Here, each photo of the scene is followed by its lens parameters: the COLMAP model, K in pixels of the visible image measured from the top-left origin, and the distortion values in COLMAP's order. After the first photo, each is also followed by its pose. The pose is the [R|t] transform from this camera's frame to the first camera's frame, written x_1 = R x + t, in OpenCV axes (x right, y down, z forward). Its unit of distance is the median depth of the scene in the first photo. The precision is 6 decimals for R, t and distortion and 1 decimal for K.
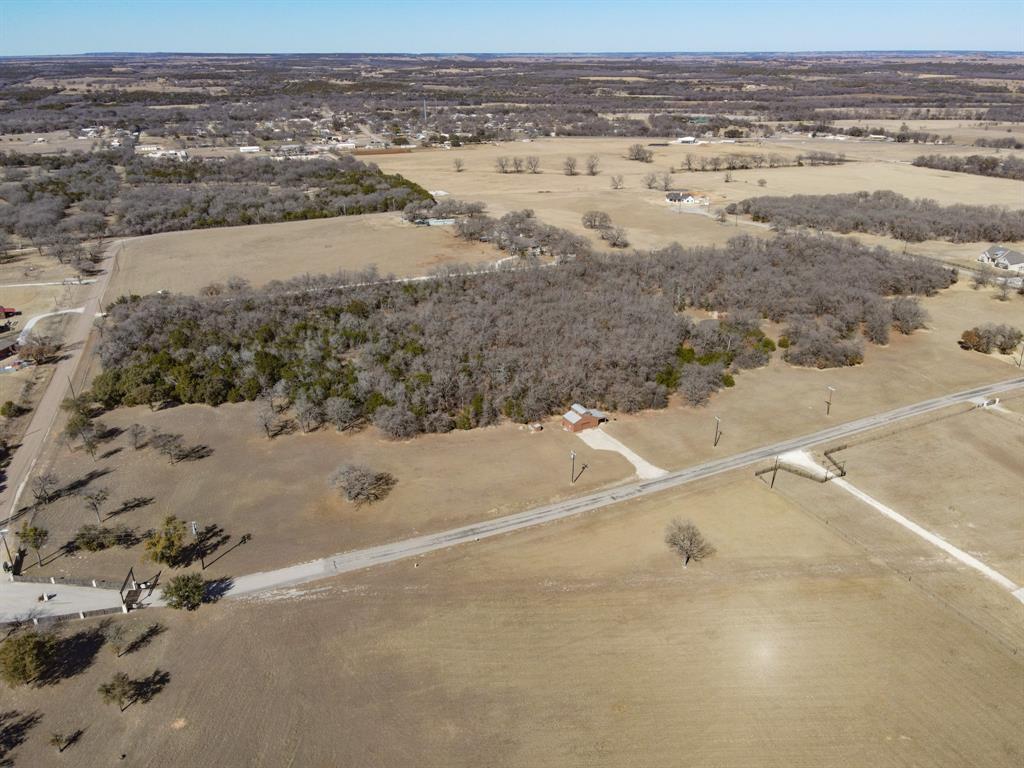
lens RADIAL K [[755.4, 0, 510.2], [0, 755.4, 386.8], [0, 0, 1]] dist [0.014949, 0.003241]
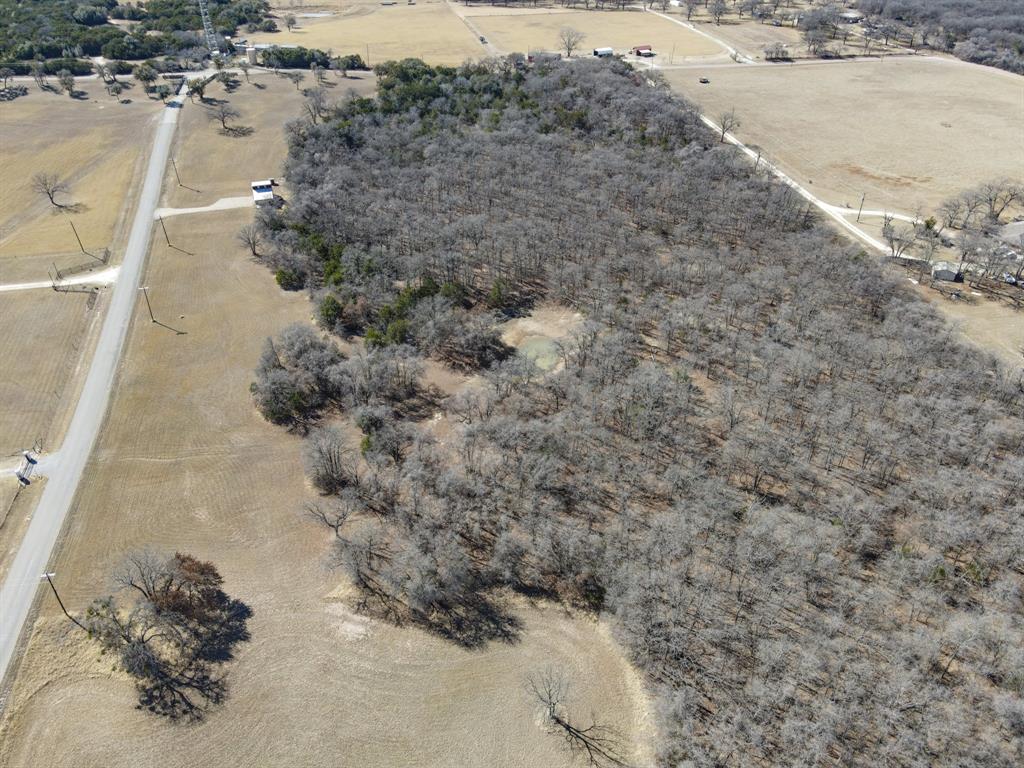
lens RADIAL K [[764.3, 0, 530.0], [0, 764.3, 383.3], [0, 0, 1]] dist [0.005629, 0.003519]
pose [[-0.203261, 0.568943, -0.796862, 1.075173], [-0.381883, 0.703332, 0.599574, -0.587896], [0.901582, 0.426178, 0.074310, 1.388199]]
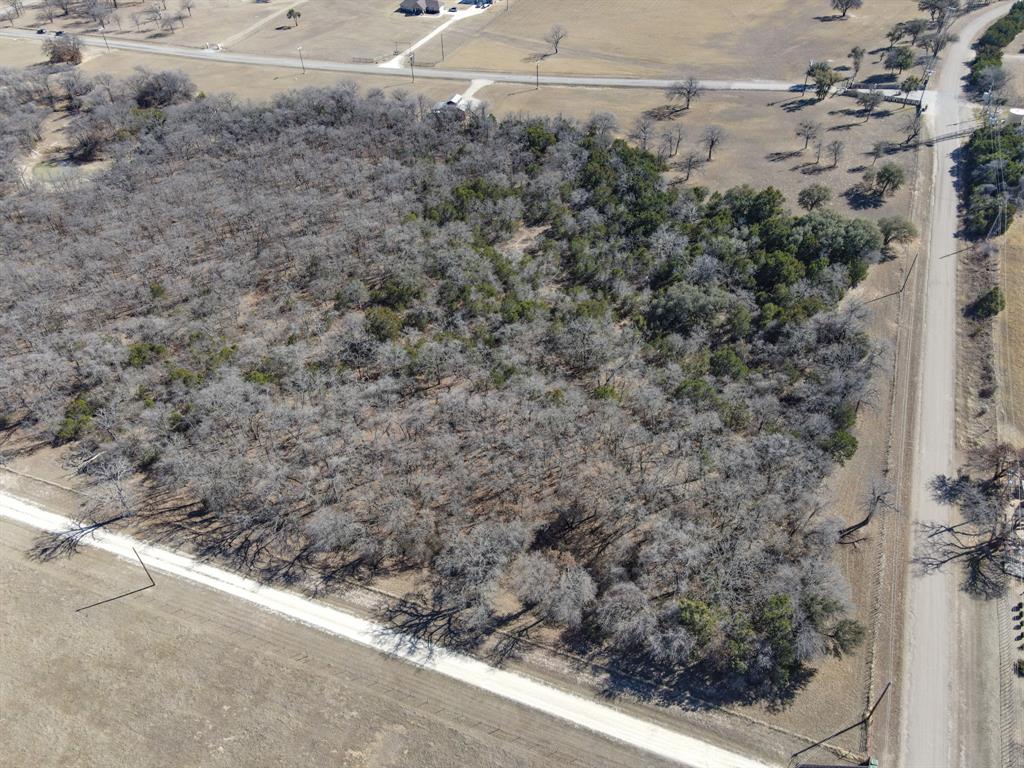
lens RADIAL K [[753.9, 0, 512.0], [0, 753.9, 384.0], [0, 0, 1]] dist [0.019832, 0.000792]
pose [[-0.706768, -0.451956, 0.544256, -0.757209], [0.308693, 0.495201, 0.812087, -0.637998], [-0.636544, 0.741965, -0.210476, 1.481175]]
